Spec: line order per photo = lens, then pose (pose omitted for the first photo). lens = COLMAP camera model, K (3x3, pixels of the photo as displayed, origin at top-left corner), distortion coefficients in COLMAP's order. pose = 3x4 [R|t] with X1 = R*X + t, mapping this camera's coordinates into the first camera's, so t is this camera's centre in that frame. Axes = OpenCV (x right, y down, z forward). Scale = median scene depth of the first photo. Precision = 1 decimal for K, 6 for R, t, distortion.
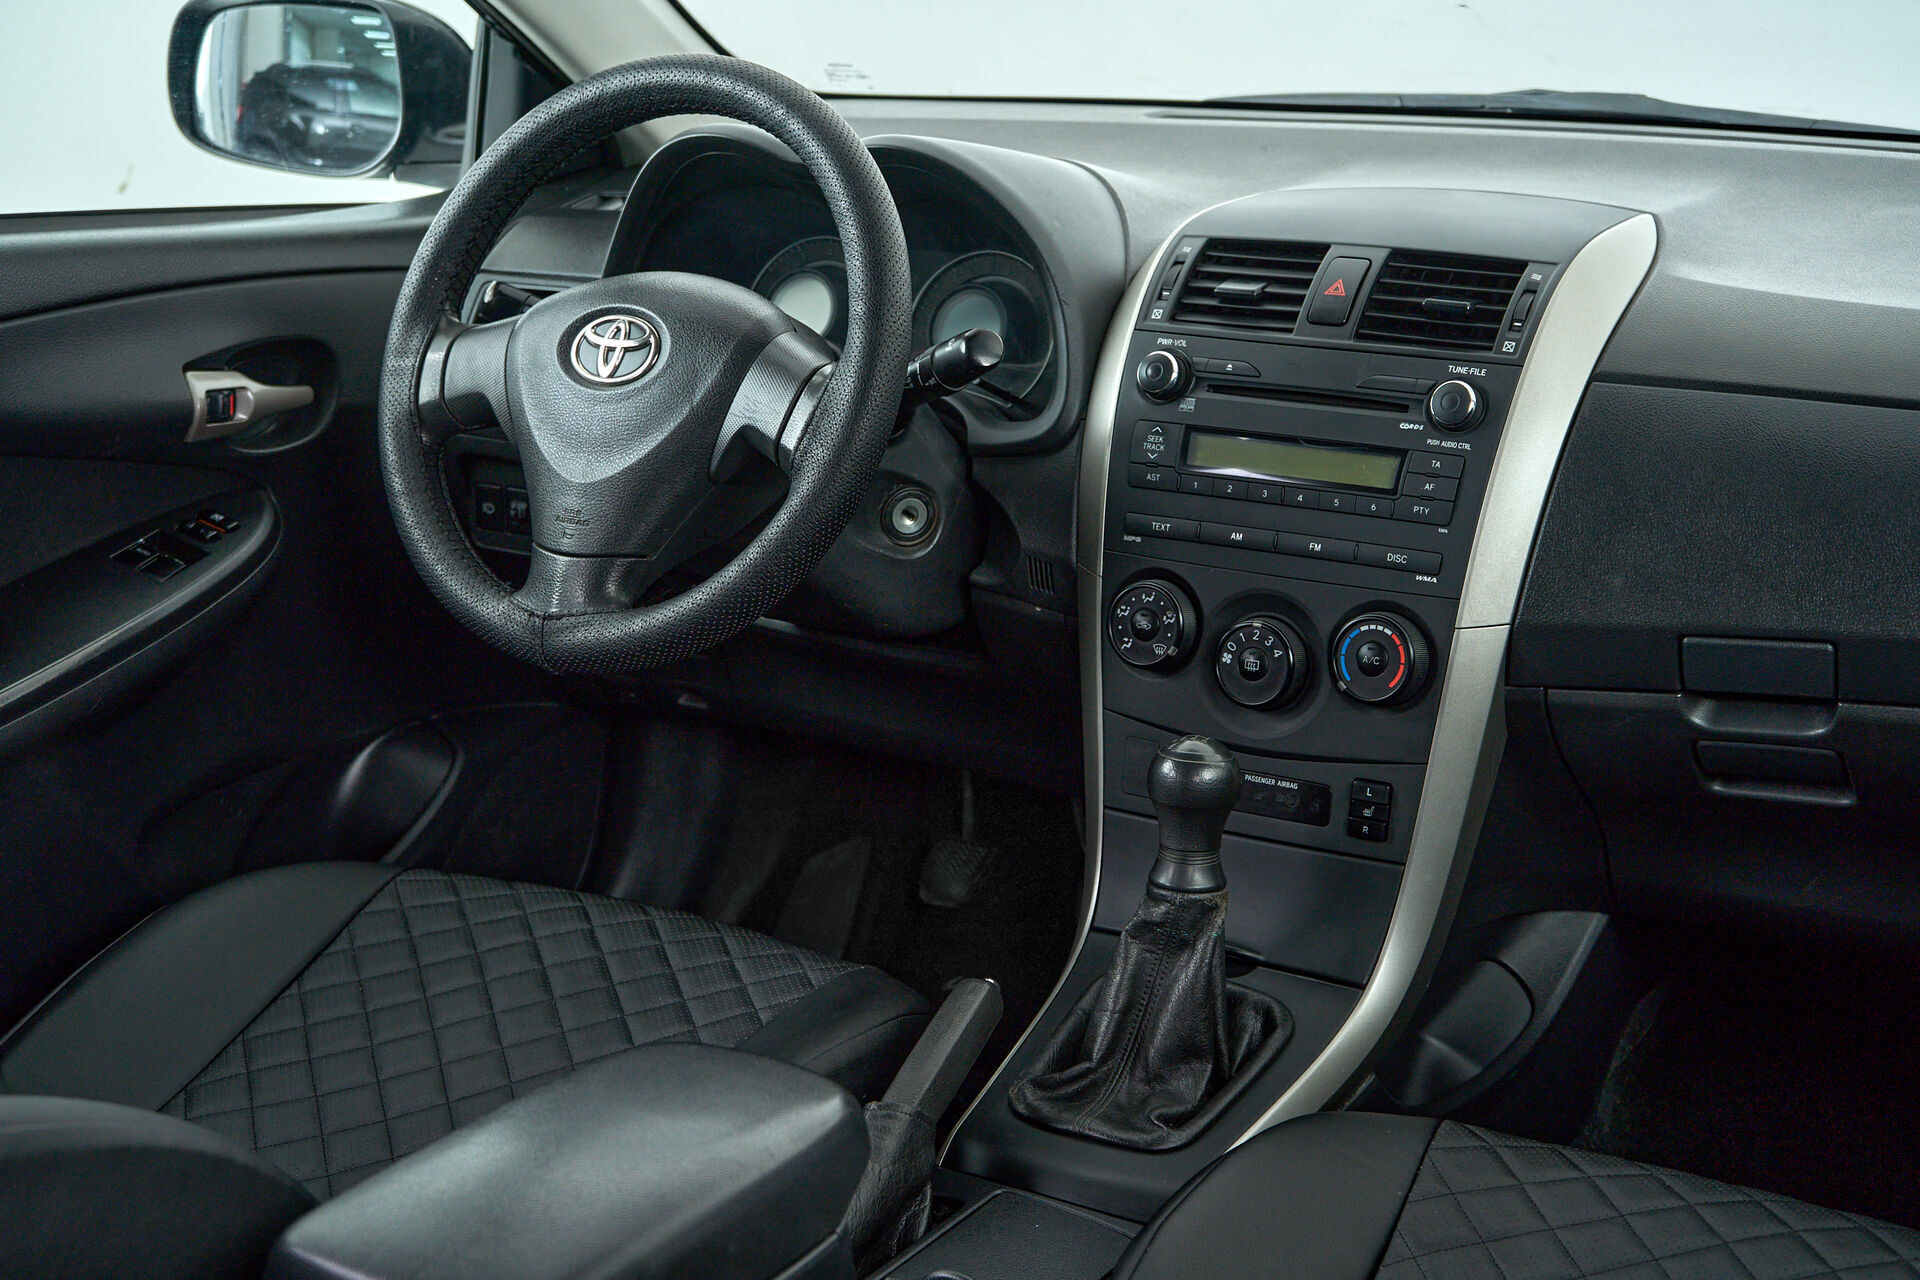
lens RADIAL K [[2760.1, 0, 959.8], [0, 2760.1, 639.6], [0, 0, 1]] dist [-0.004022, 0.000000]
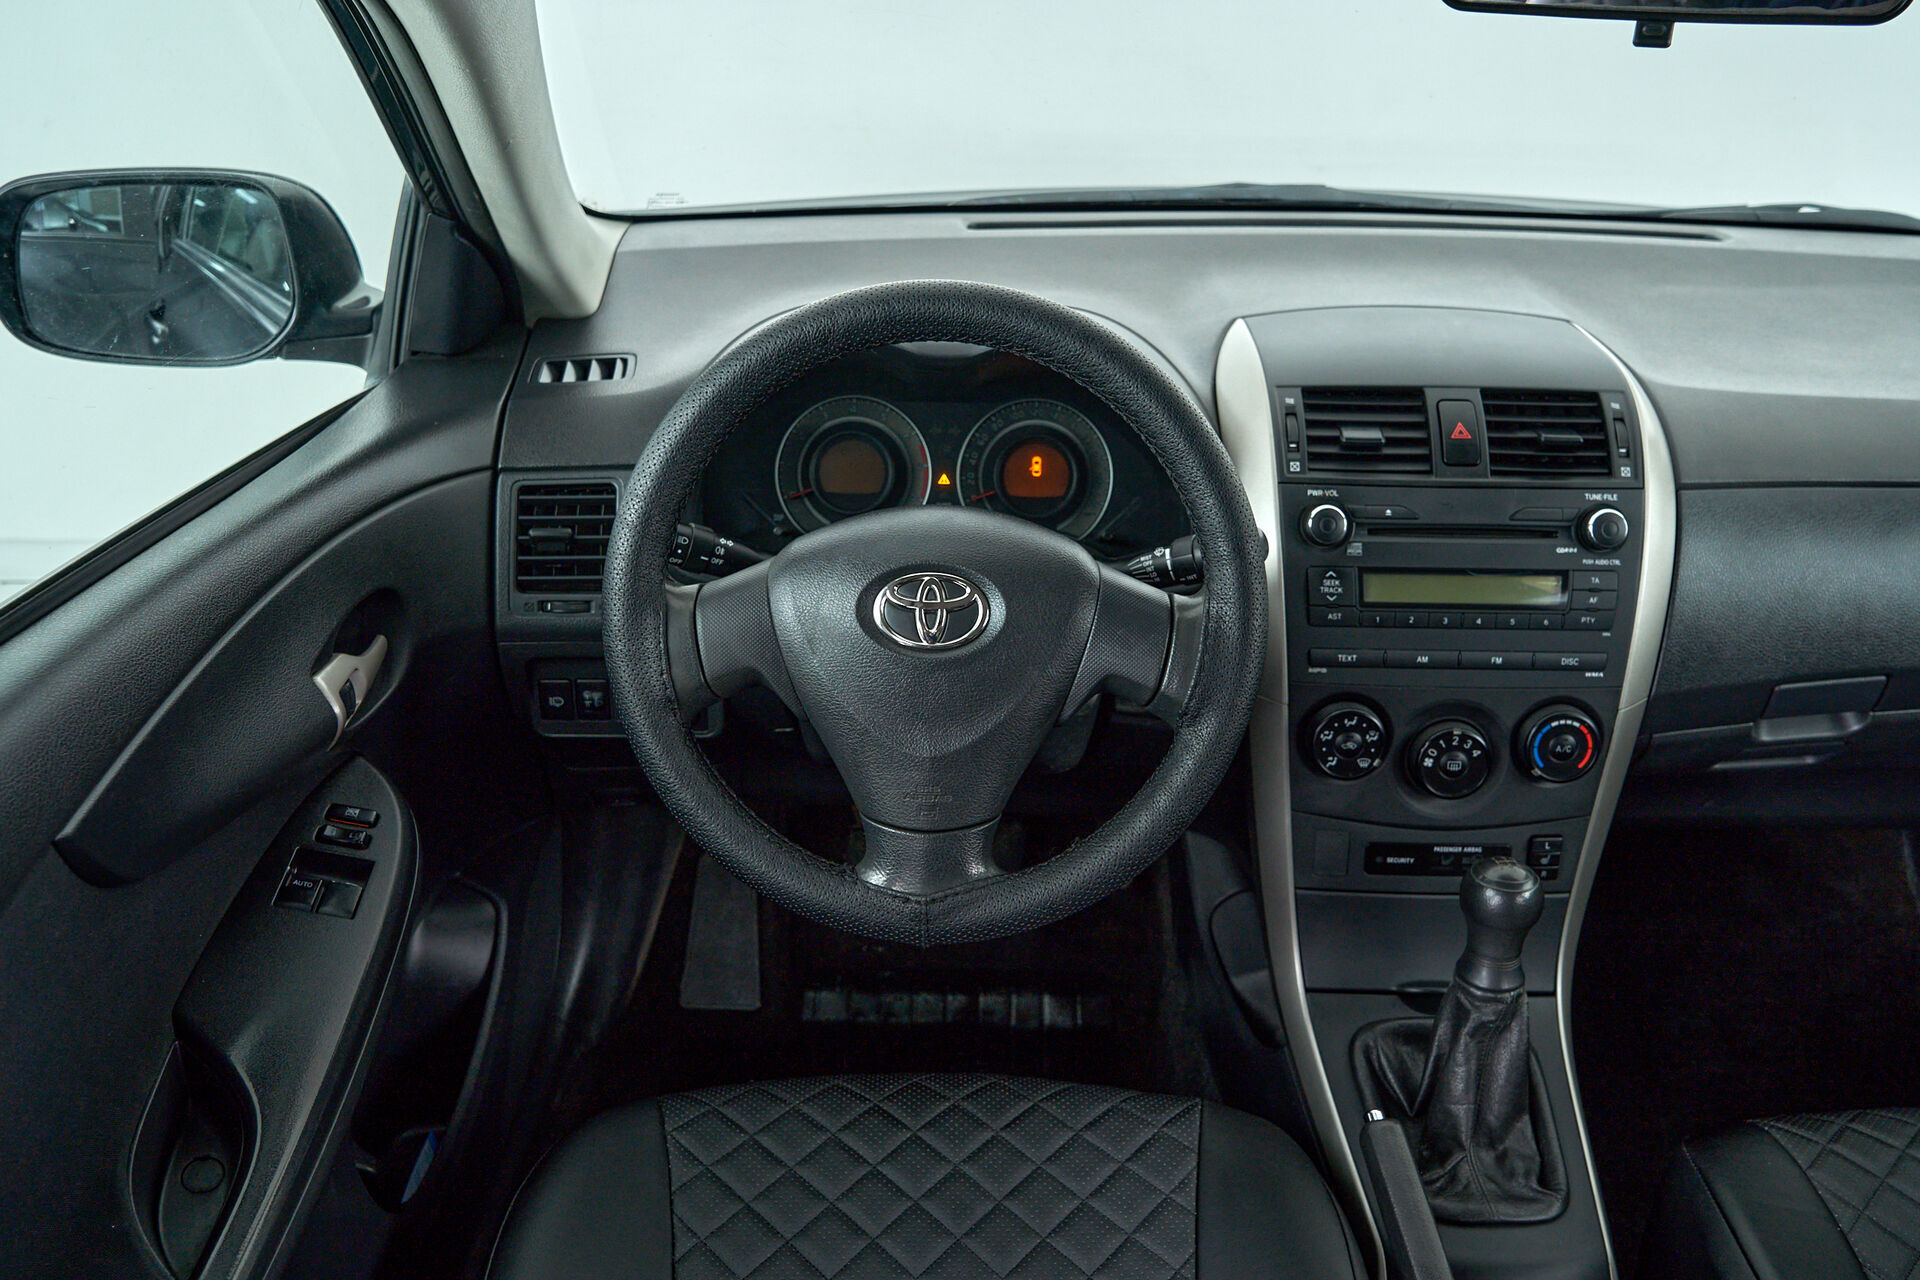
lens RADIAL K [[1539.8, 0, 959.1], [0, 1539.8, 643.0], [0, 0, 1]] dist [-0.002514, -0.002723]
pose [[0.859134, -0.215928, 0.463965, -0.366112], [0.128416, 0.968580, 0.212985, -0.206506], [-0.495377, -0.123402, 0.859868, 0.535938]]
